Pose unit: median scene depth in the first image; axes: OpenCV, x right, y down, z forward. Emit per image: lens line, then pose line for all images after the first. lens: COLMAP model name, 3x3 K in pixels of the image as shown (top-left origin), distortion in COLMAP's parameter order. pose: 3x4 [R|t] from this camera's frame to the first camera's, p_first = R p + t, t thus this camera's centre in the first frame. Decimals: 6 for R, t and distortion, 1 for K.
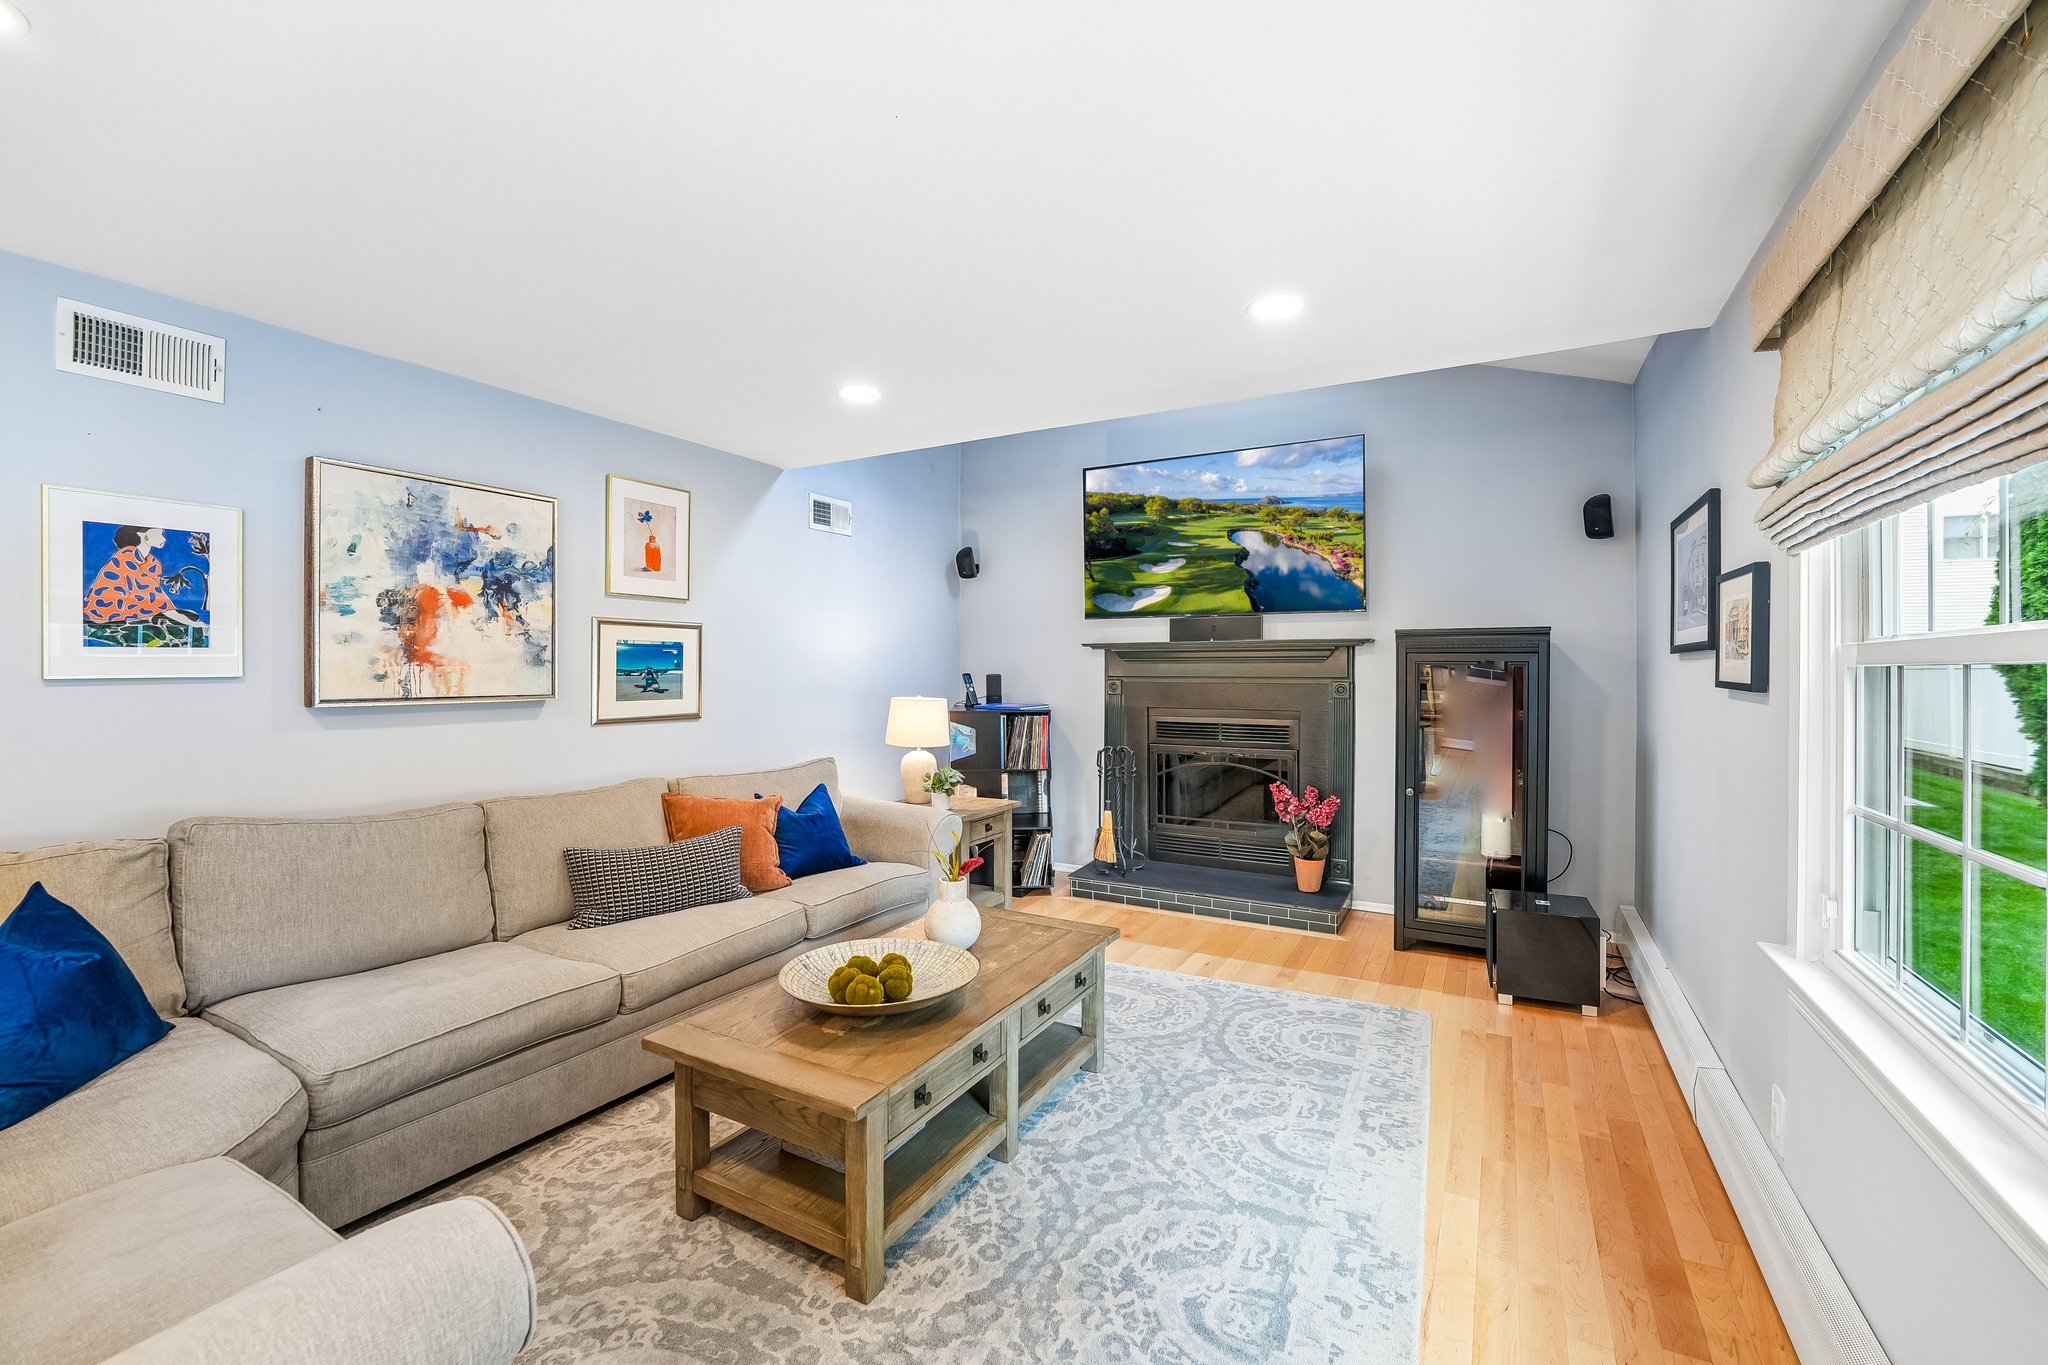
lens RADIAL K [[831.4, 0, 1024.9], [0, 831.4, 674.2], [0, 0, 1]] dist [-0.023610, 0.000125]
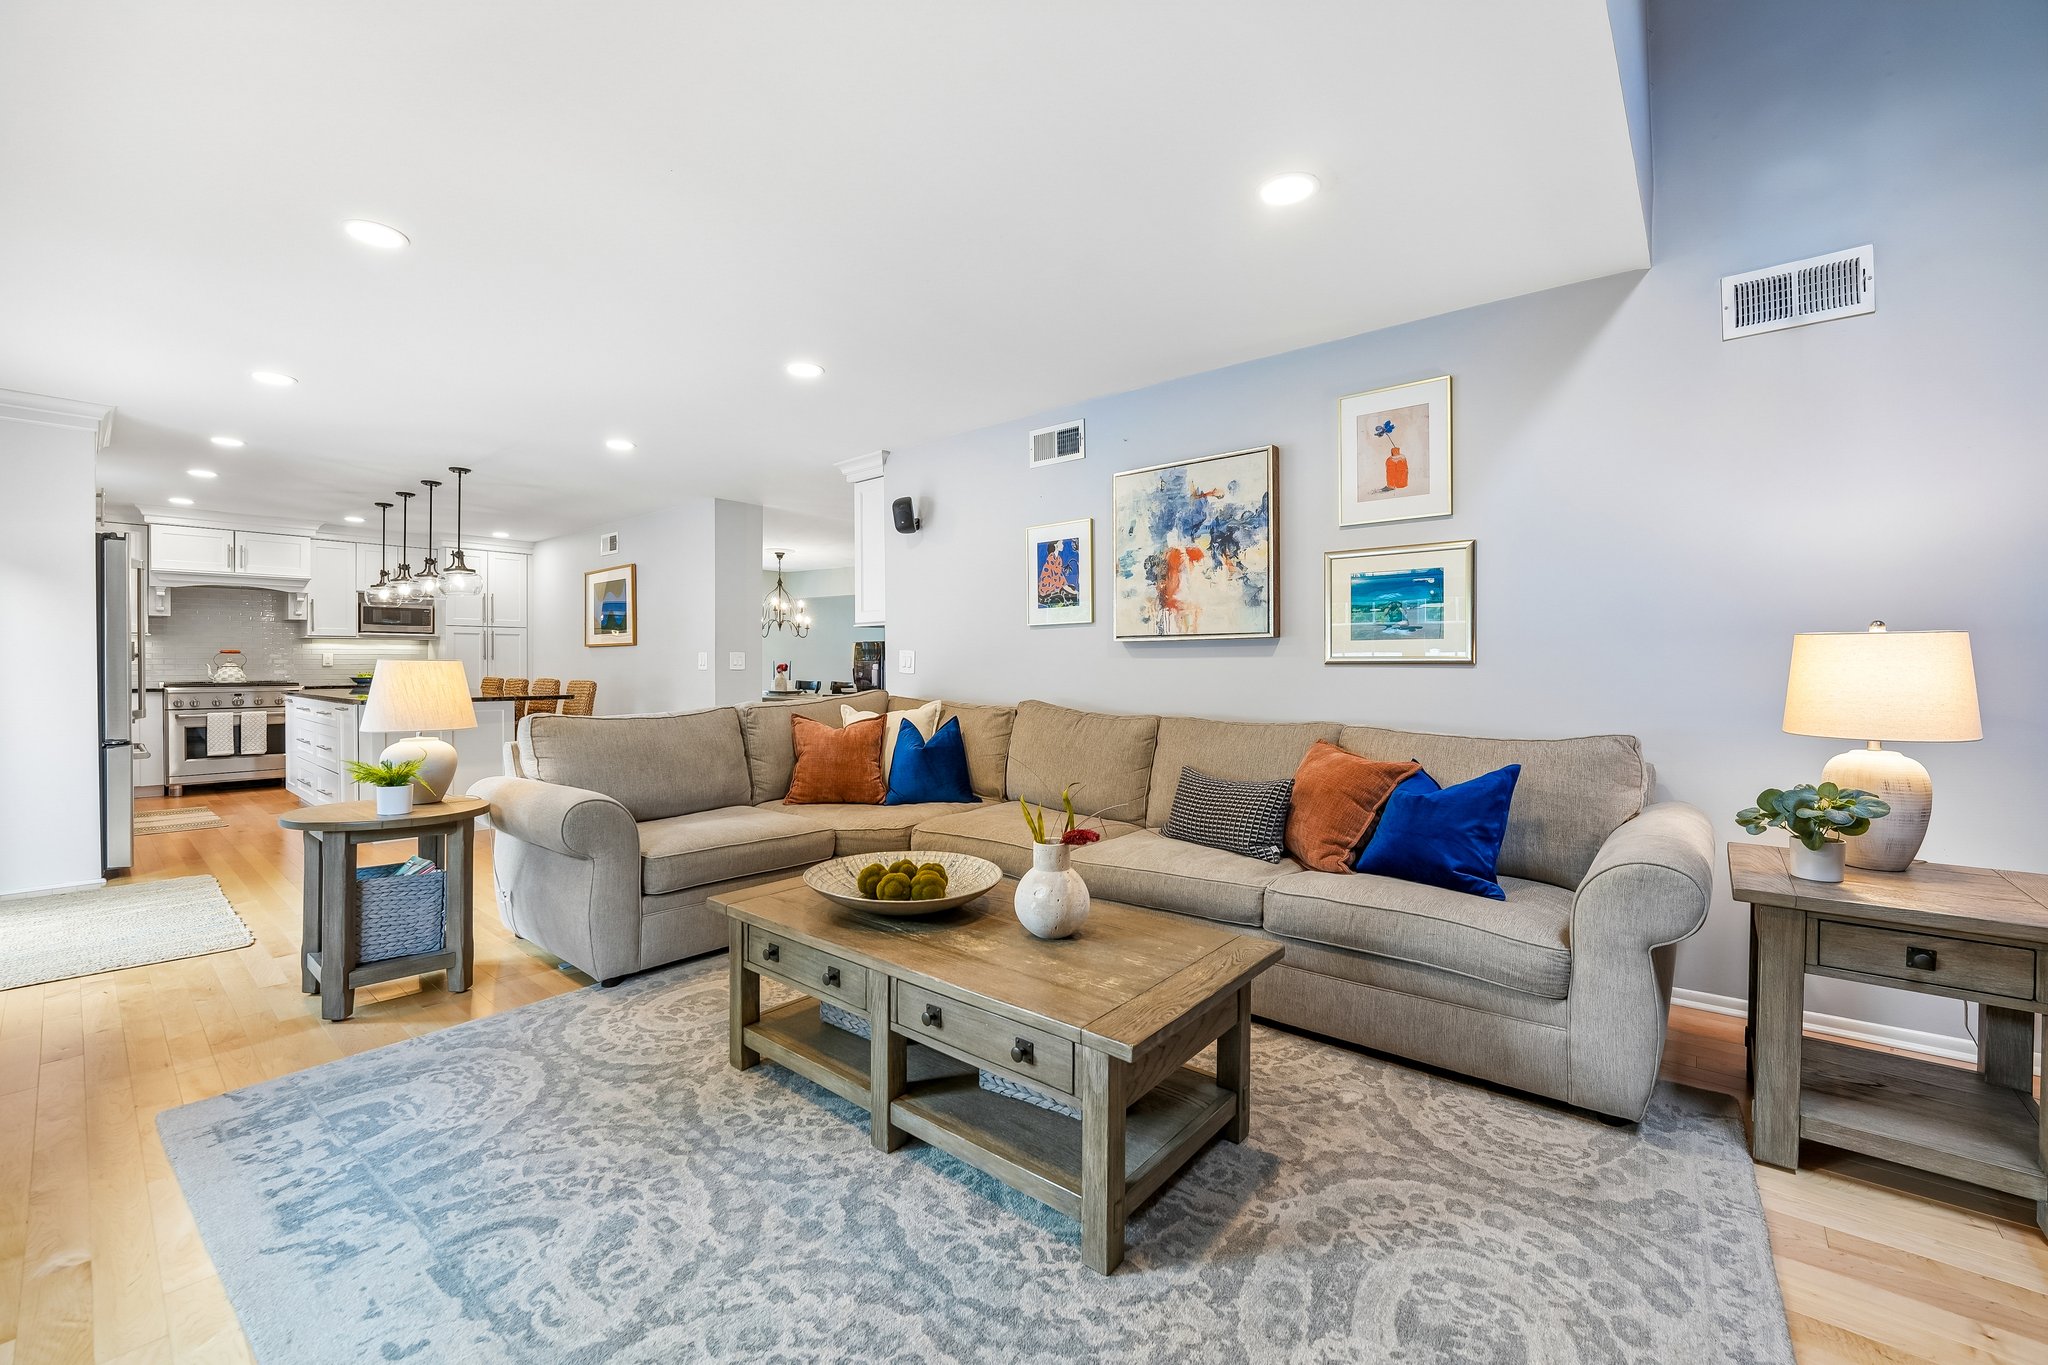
lens RADIAL K [[831.4, 0, 1021.8], [0, 831.4, 673.2], [0, 0, 1]] dist [-0.023610, 0.000125]
pose [[-0.180005, 0.007518, -0.983637, 0.608964], [-0.003712, 0.999958, 0.008322, 0.079830], [0.983659, 0.005150, -0.179970, 1.016832]]
